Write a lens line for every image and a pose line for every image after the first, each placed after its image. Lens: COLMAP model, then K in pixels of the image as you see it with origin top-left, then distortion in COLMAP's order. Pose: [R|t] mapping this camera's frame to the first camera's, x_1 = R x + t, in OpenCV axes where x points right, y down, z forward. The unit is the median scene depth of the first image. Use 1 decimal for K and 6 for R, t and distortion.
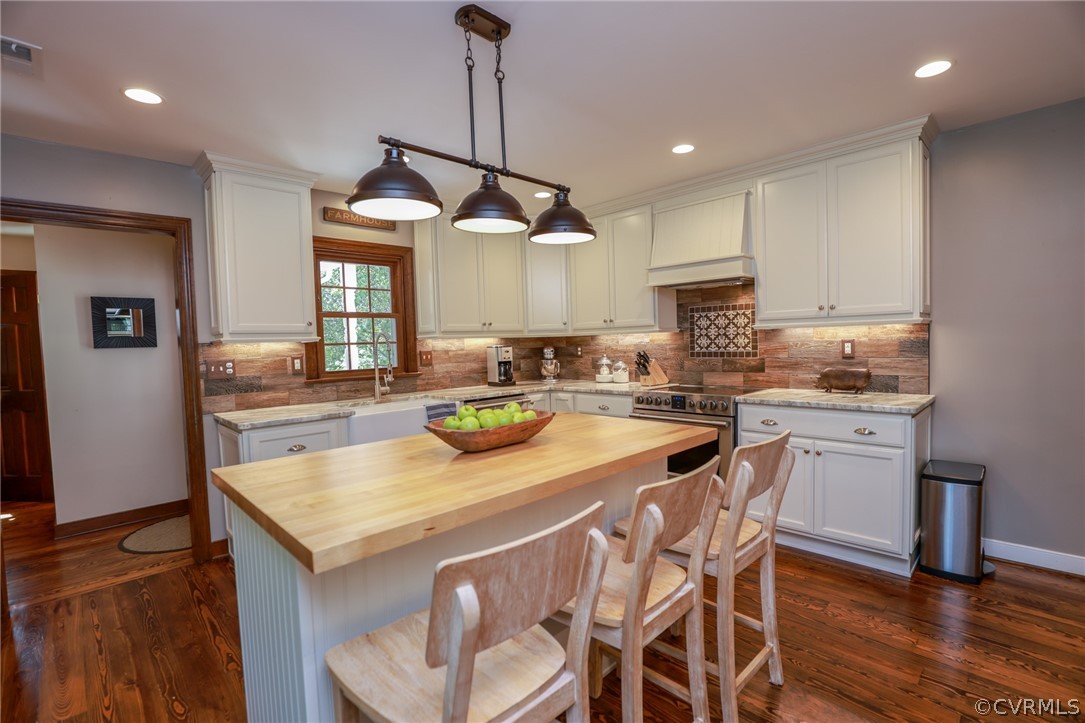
lens RADIAL K [[496.6, 0, 542.2], [0, 496.6, 356.7], [0, 0, 1]] dist [-0.023283, 0.000463]
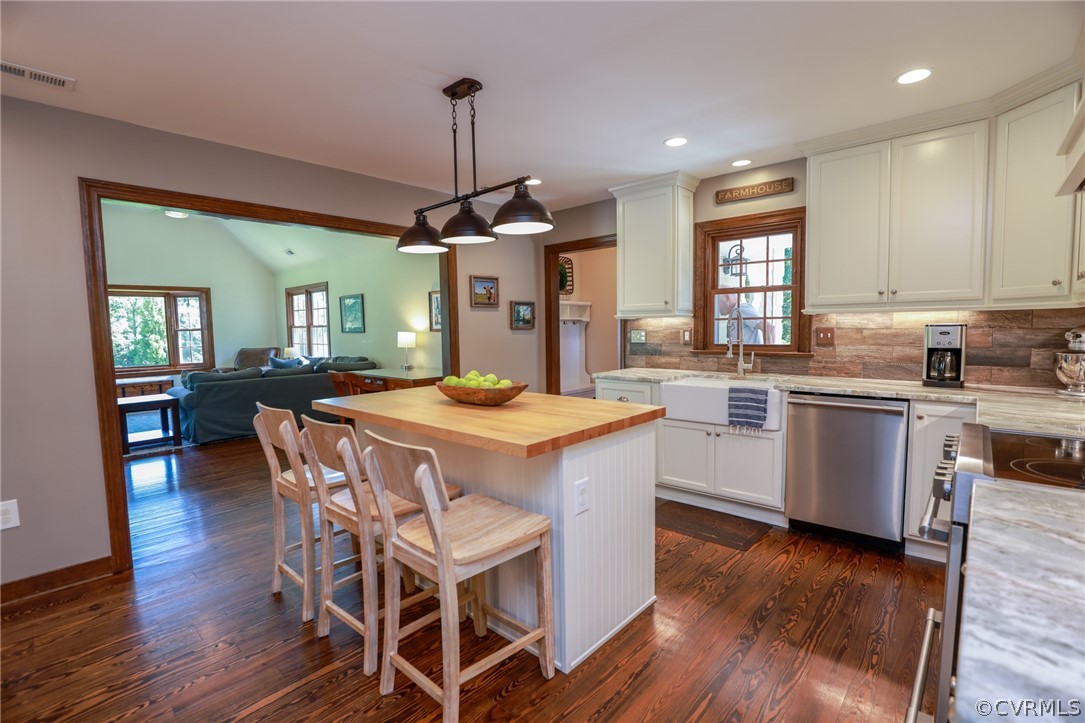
lens RADIAL K [[496.6, 0, 547.6], [0, 496.6, 361.4], [0, 0, 1]] dist [-0.023283, 0.000463]
pose [[0.066110, 0.099770, -0.992812, 0.626782], [-0.015418, 0.994972, 0.098961, -0.034270], [0.997693, 0.008765, 0.067315, 0.549134]]
